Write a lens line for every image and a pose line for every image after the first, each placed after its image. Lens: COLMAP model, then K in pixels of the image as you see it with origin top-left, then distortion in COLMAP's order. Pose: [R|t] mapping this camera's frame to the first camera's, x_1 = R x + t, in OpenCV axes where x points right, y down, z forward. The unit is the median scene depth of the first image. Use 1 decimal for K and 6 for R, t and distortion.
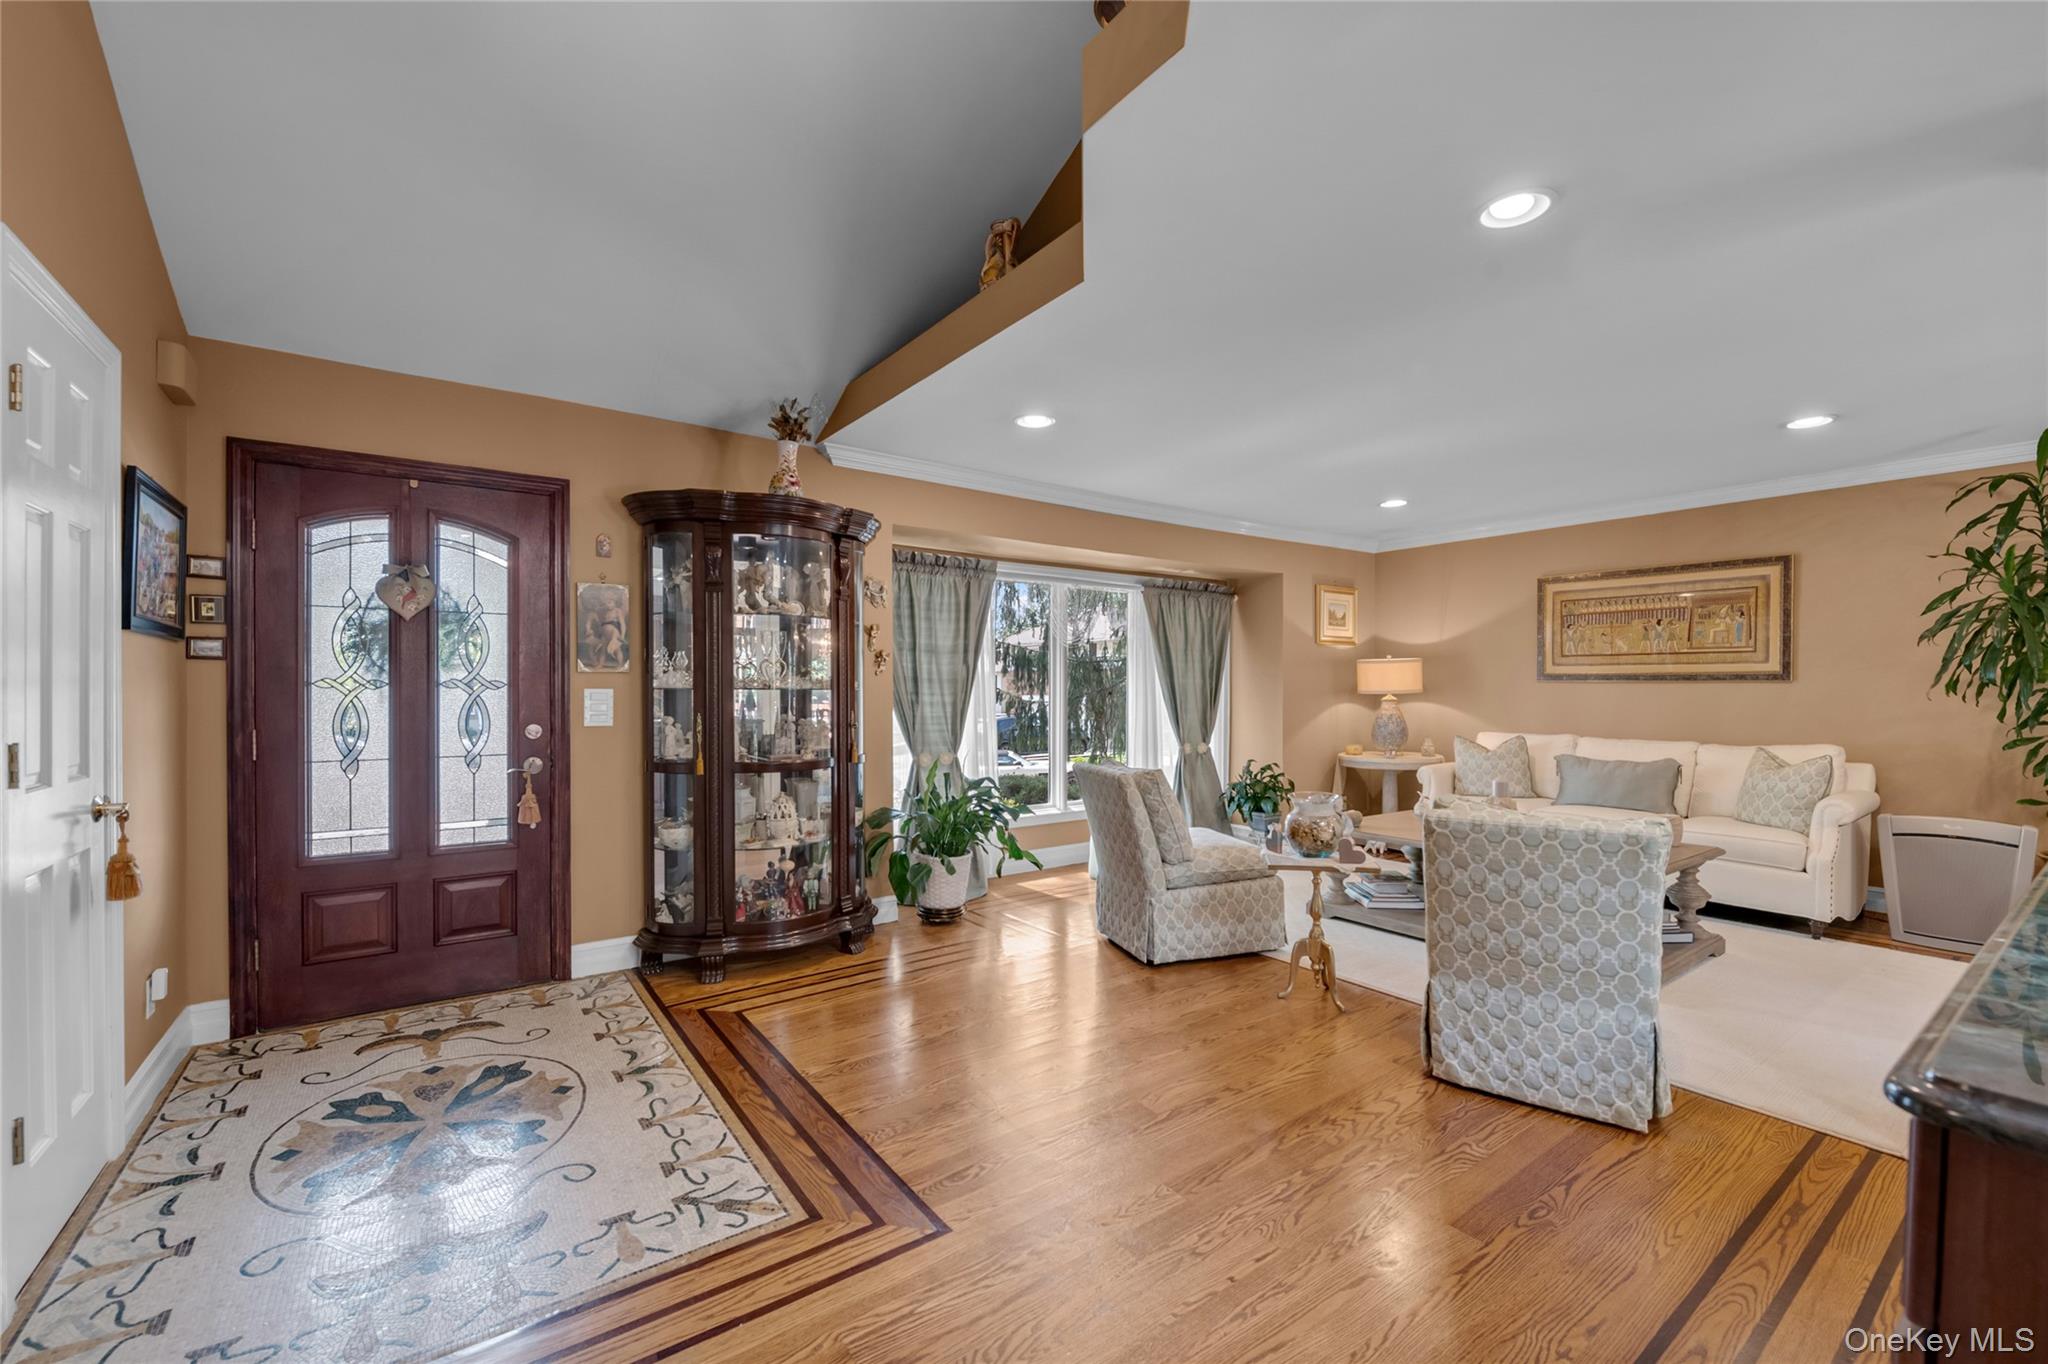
lens RADIAL K [[829.3, 0, 1020.6], [0, 829.3, 688.9], [0, 0, 1]] dist [-0.007302, -0.000464]
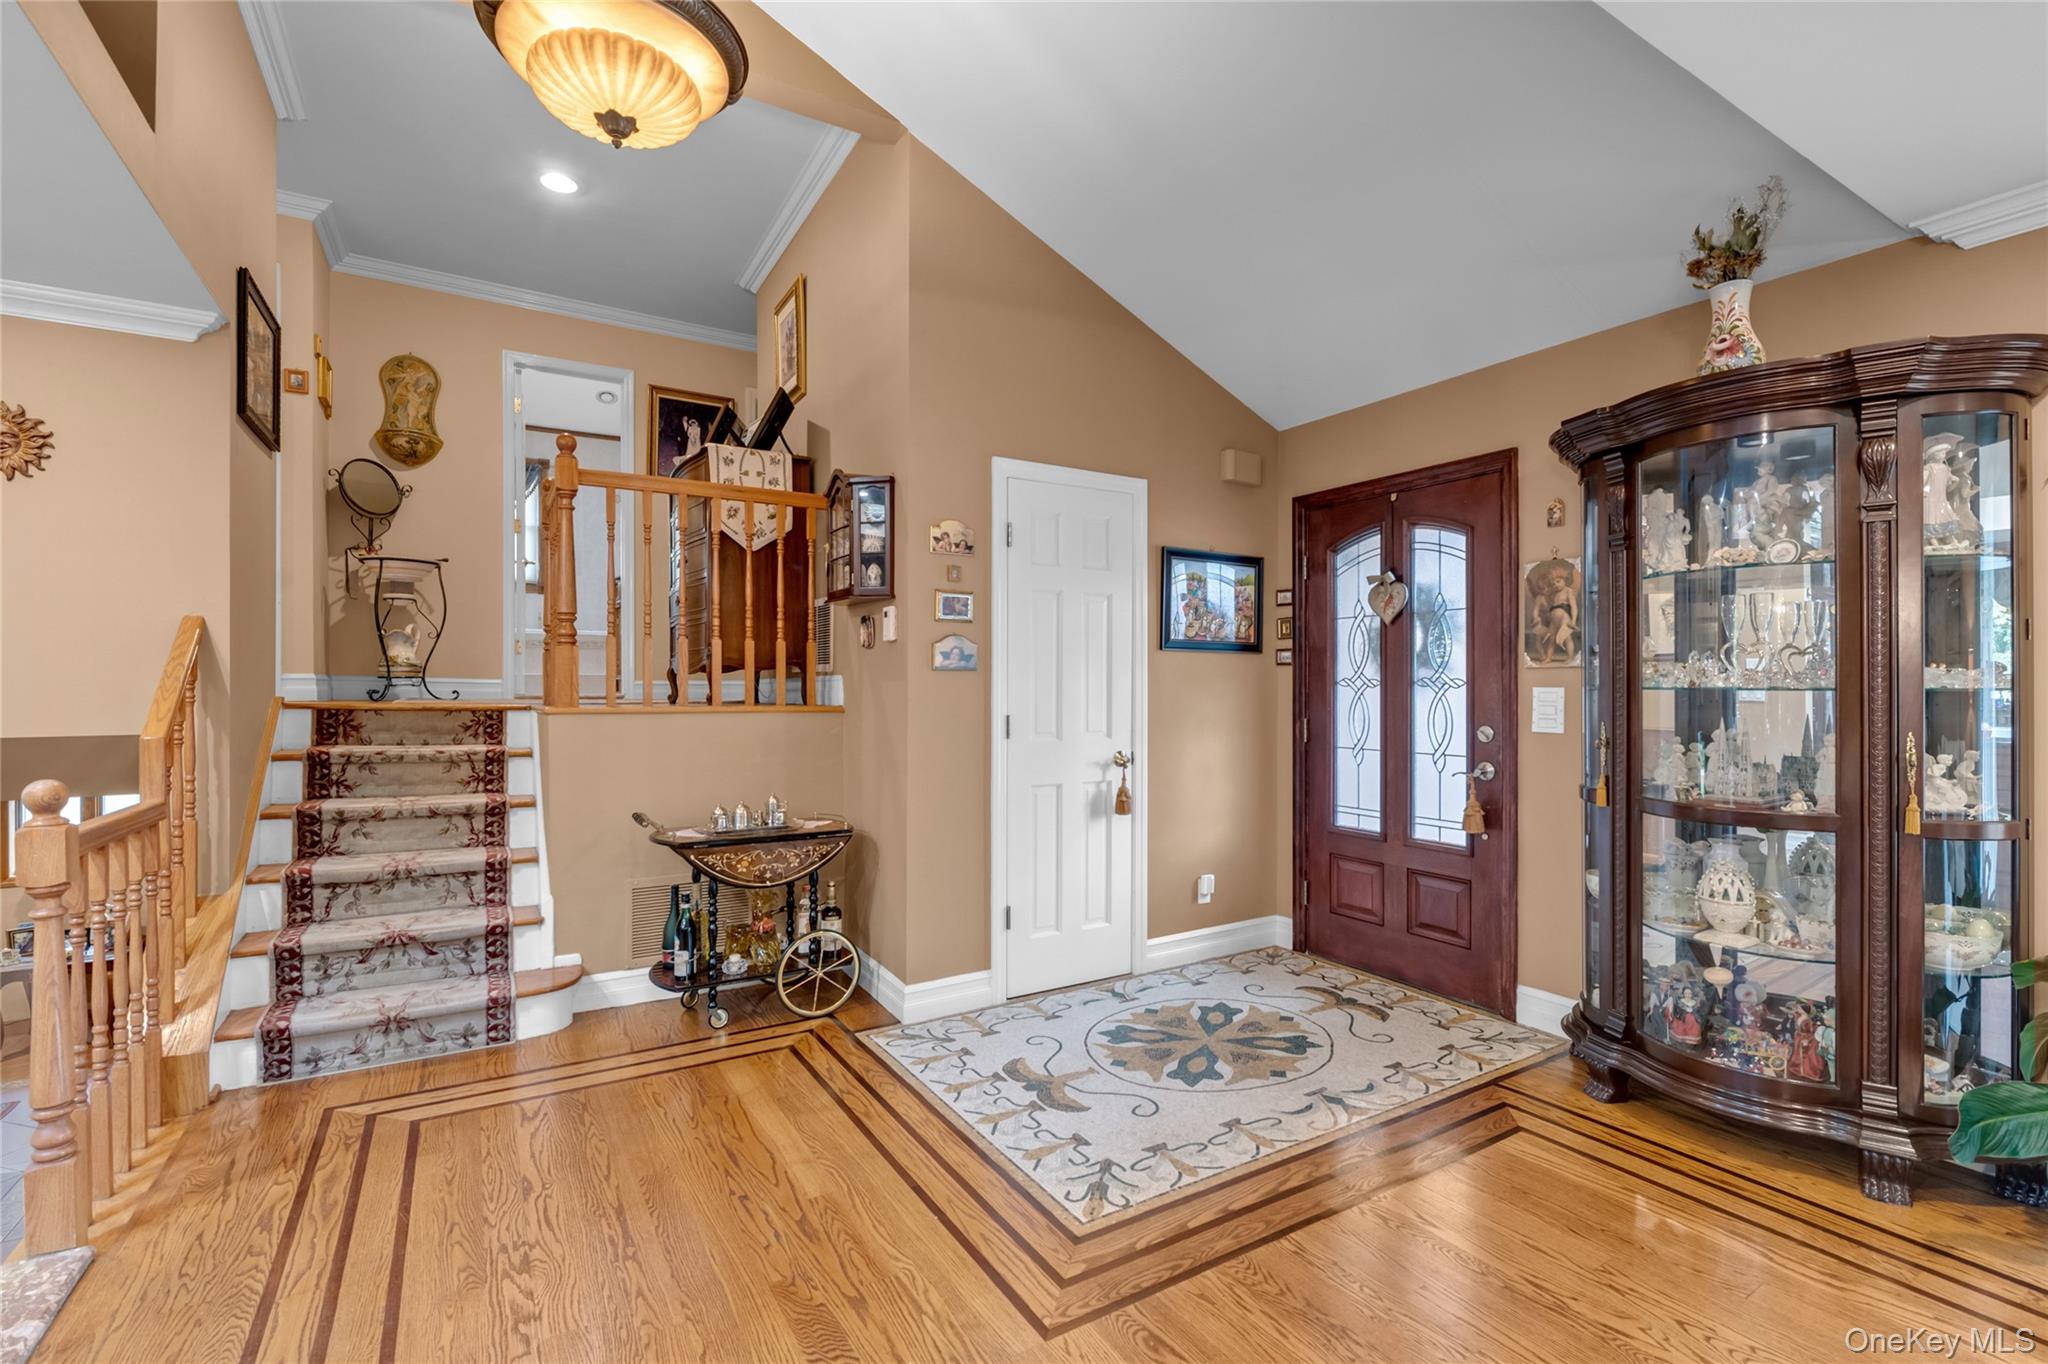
lens RADIAL K [[903.8, 0, 1022.1], [0, 903.8, 686.1], [0, 0, 1]] dist [-0.002202, -0.000173]
pose [[-0.070356, 0.001498, -0.997521, 0.501363], [0.000367, 0.999999, 0.001475, -0.003597], [0.997522, -0.000262, -0.070356, 0.631688]]
